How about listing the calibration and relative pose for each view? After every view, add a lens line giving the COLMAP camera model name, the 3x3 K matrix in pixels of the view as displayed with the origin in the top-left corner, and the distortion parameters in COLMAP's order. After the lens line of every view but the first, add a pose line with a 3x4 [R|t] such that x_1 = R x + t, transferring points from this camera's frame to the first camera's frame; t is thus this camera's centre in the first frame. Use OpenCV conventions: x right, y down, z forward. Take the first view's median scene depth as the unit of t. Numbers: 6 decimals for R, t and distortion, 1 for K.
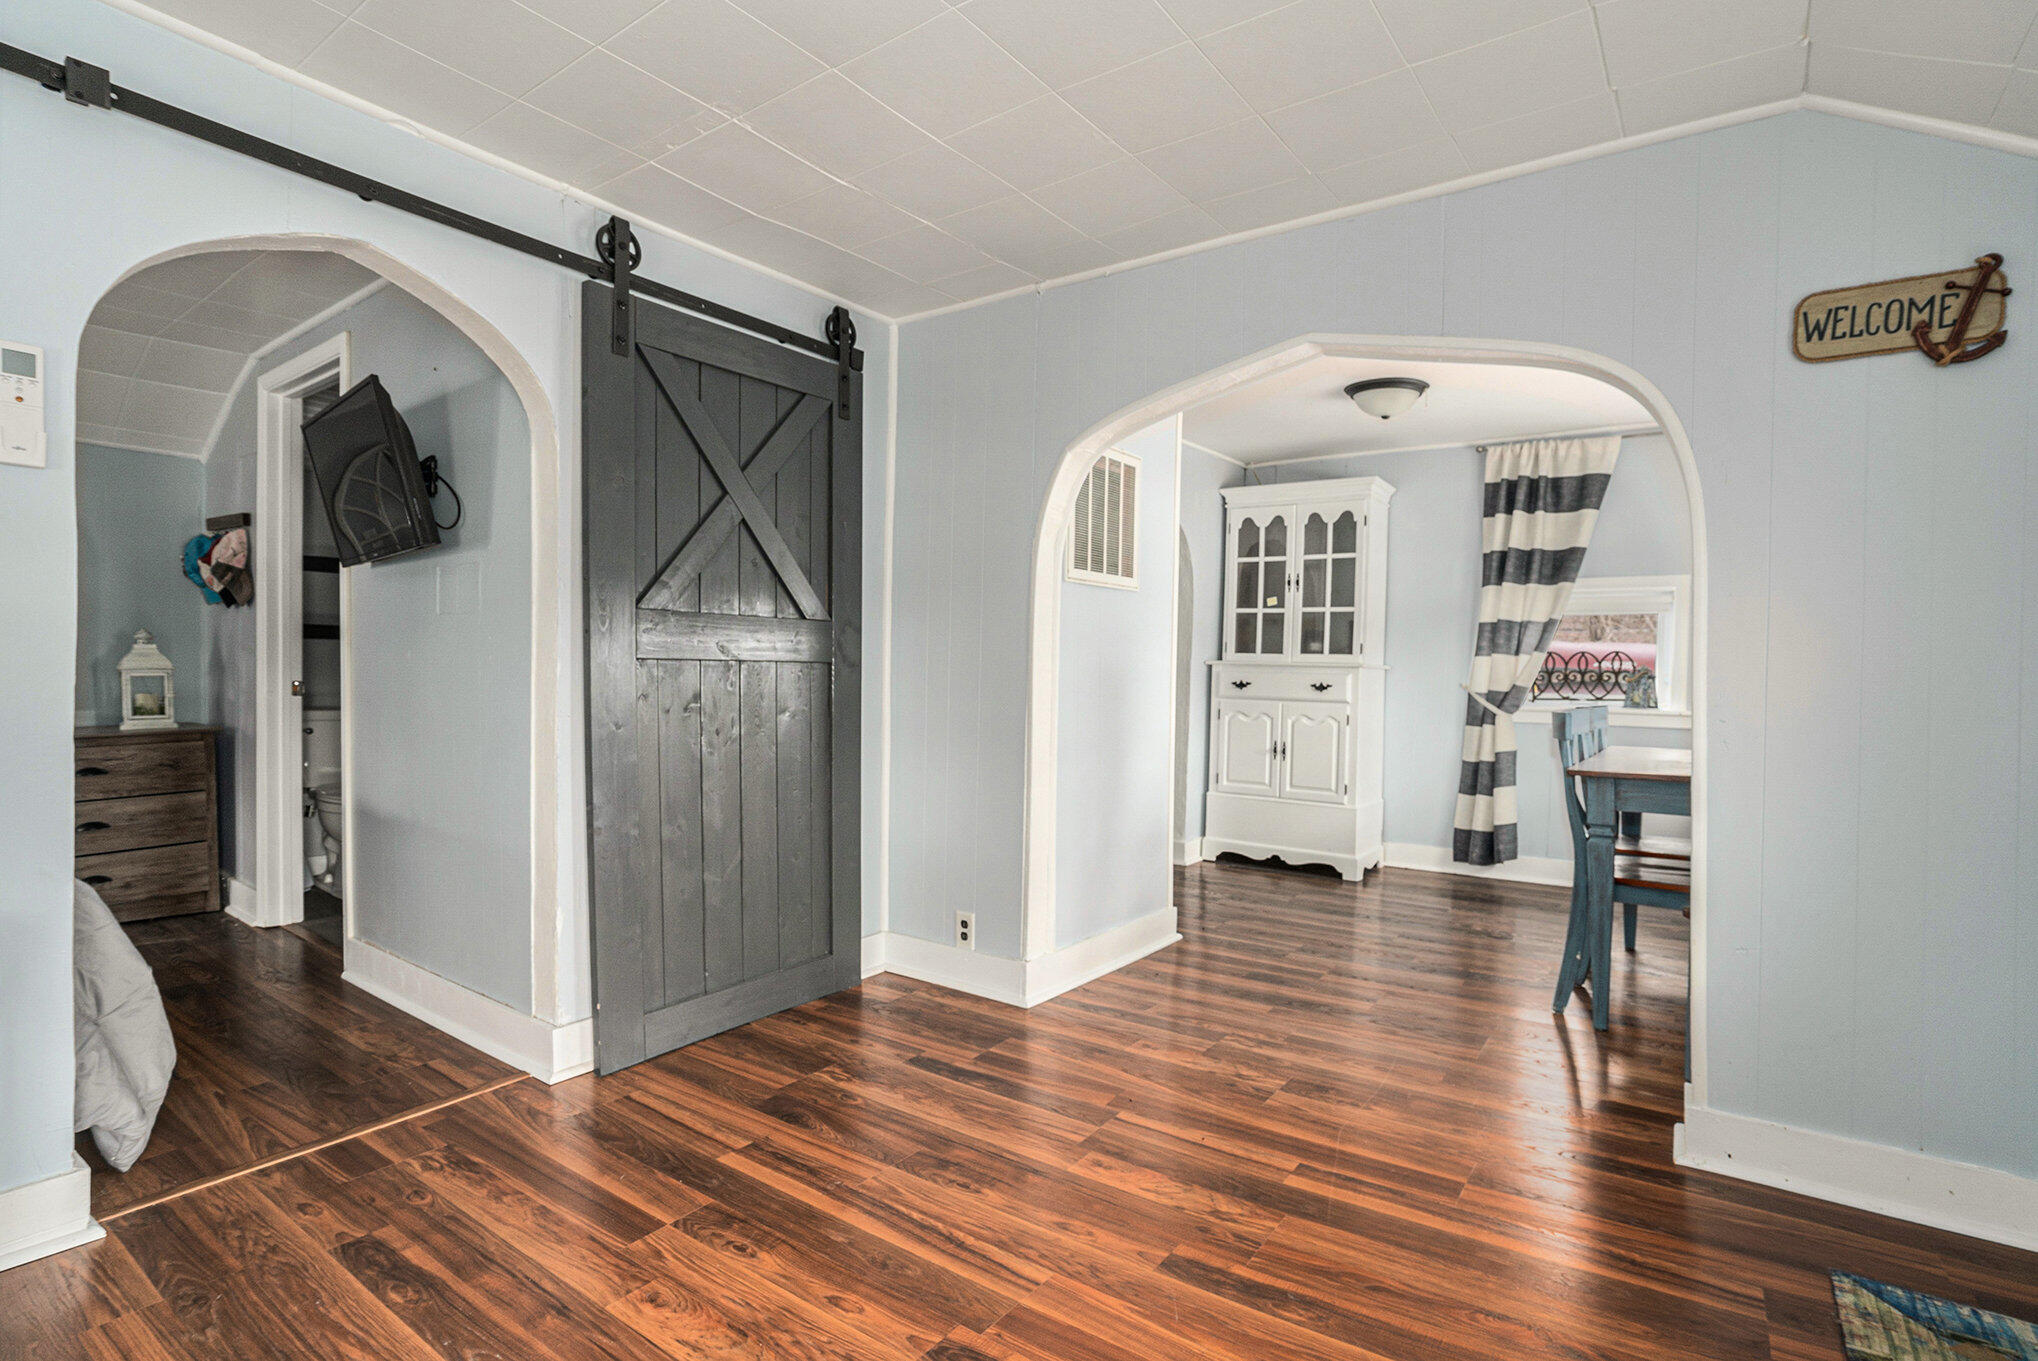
lens RADIAL K [[986.0, 0, 1032.4], [0, 986.0, 691.0], [0, 0, 1]] dist [-0.035665, 0.011318]
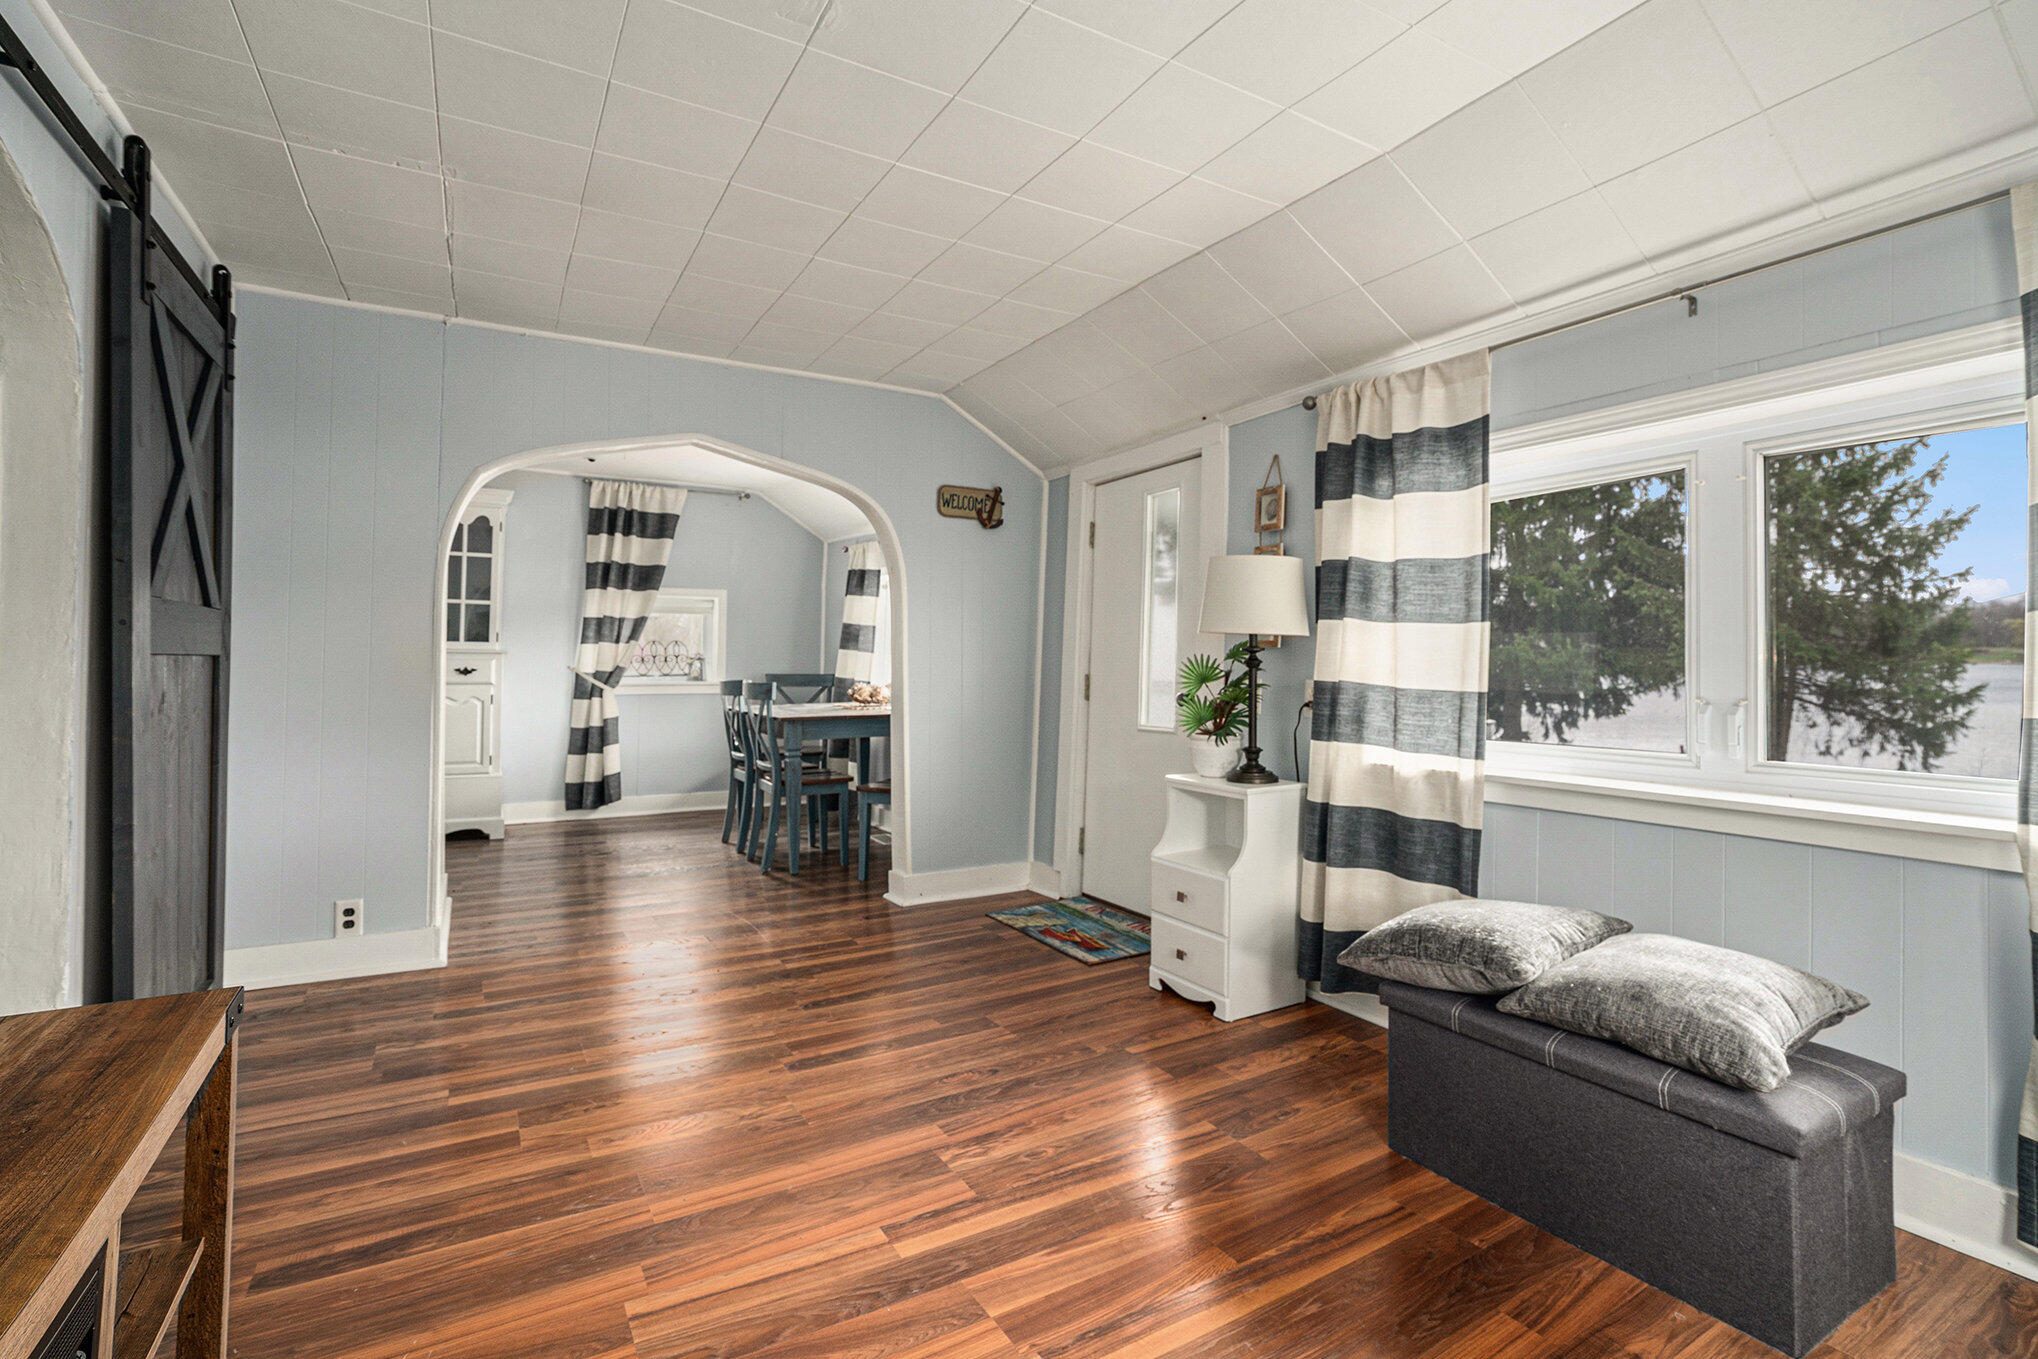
lens RADIAL K [[986.0, 0, 1004.7], [0, 986.0, 632.7], [0, 0, 1]] dist [-0.035665, 0.011318]
pose [[0.424649, 0.014499, 0.905242, -0.464466], [0.019483, 0.999494, -0.025148, -0.007602], [-0.905148, 0.028316, 0.424152, -0.024598]]
